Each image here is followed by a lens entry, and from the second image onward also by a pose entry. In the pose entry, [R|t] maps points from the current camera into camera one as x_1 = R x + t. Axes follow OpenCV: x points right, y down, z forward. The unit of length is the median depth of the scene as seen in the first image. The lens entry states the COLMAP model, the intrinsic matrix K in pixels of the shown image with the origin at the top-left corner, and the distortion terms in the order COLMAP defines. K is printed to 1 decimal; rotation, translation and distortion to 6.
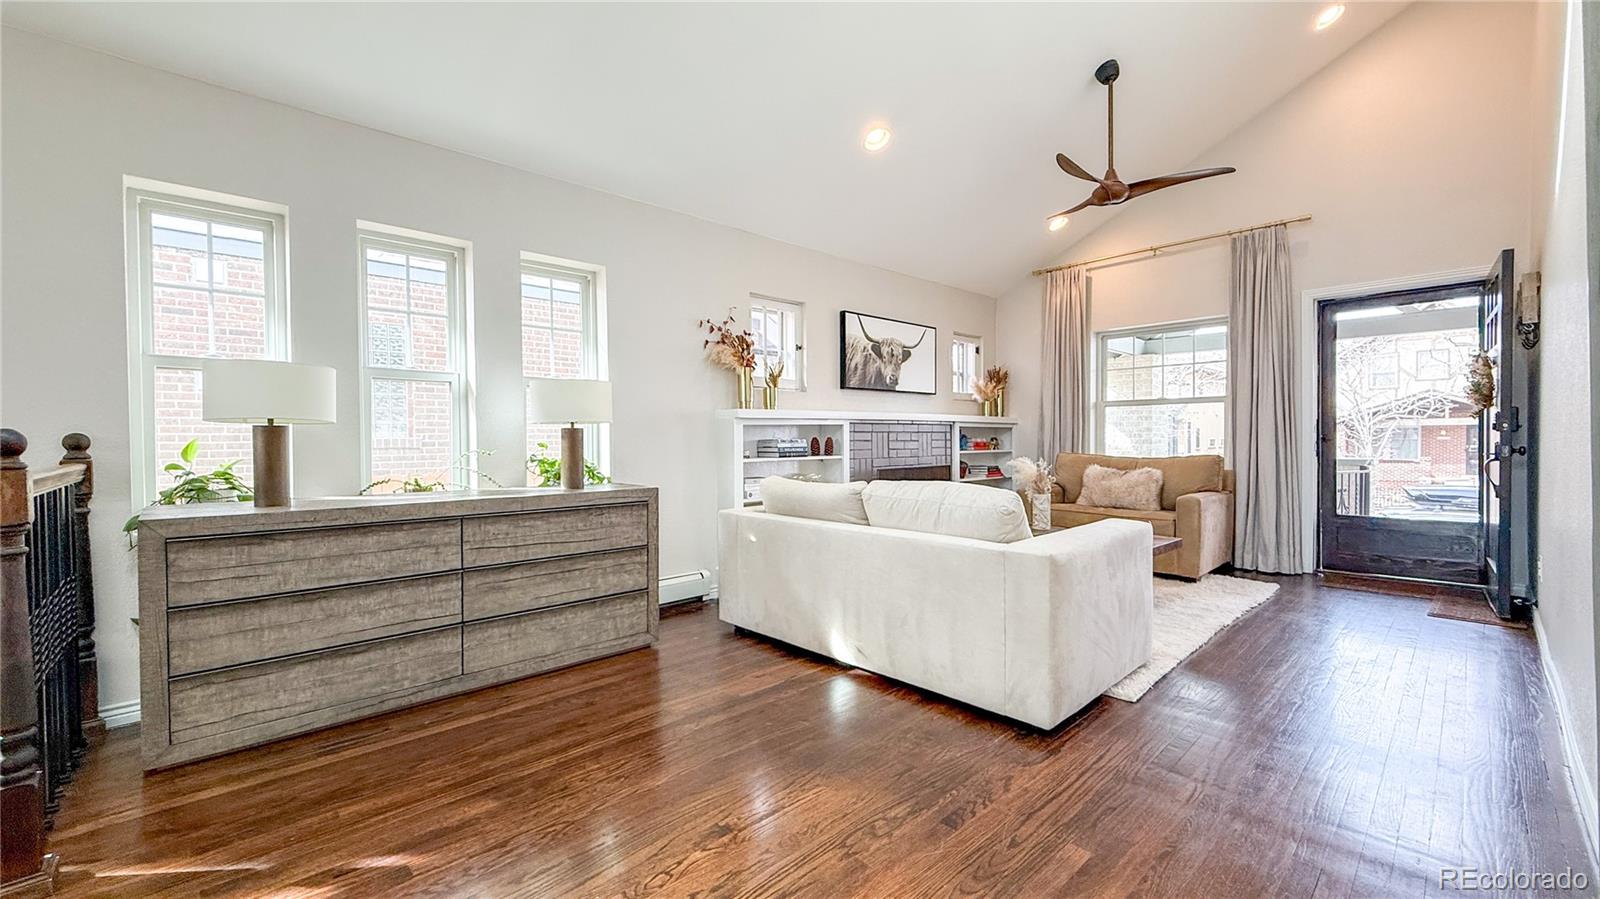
lens RADIAL K [[632.0, 0, 795.4], [0, 632.0, 452.6], [0, 0, 1]] dist [0.000833, 0.000020]
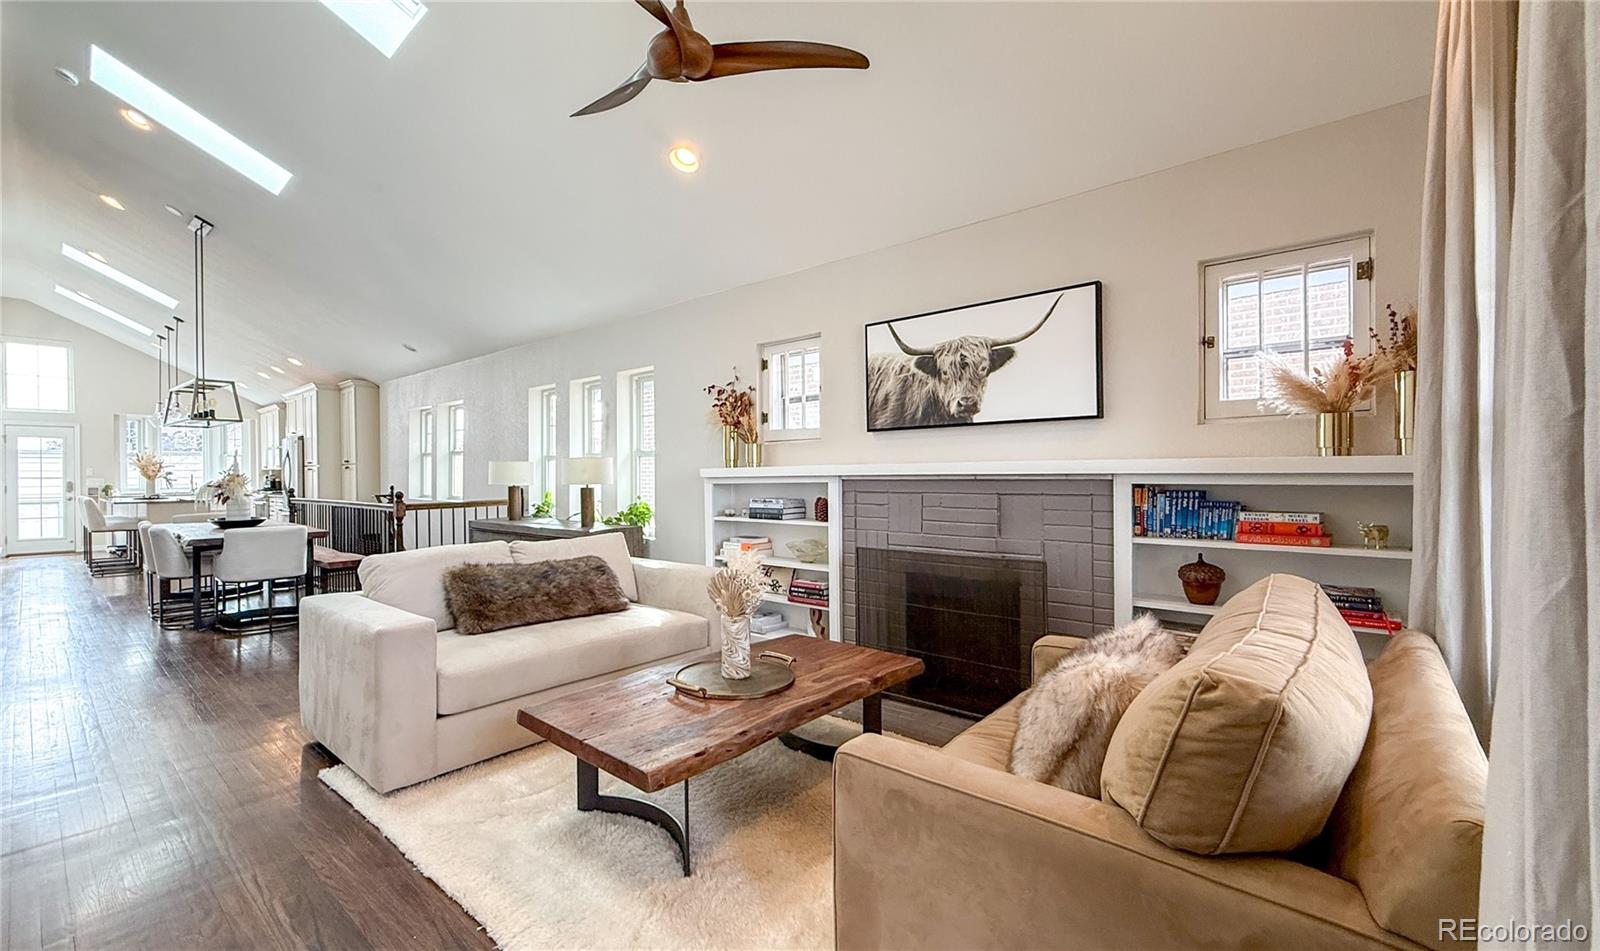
lens RADIAL K [[640.1, 0, 794.6], [0, 640.1, 473.7], [0, 0, 1]] dist [-0.000677, -0.000002]
pose [[0.127003, 0.017085, -0.991755, 0.771227], [-0.006865, 0.999843, 0.016345, -0.061675], [0.991879, 0.004732, 0.127100, 0.792013]]
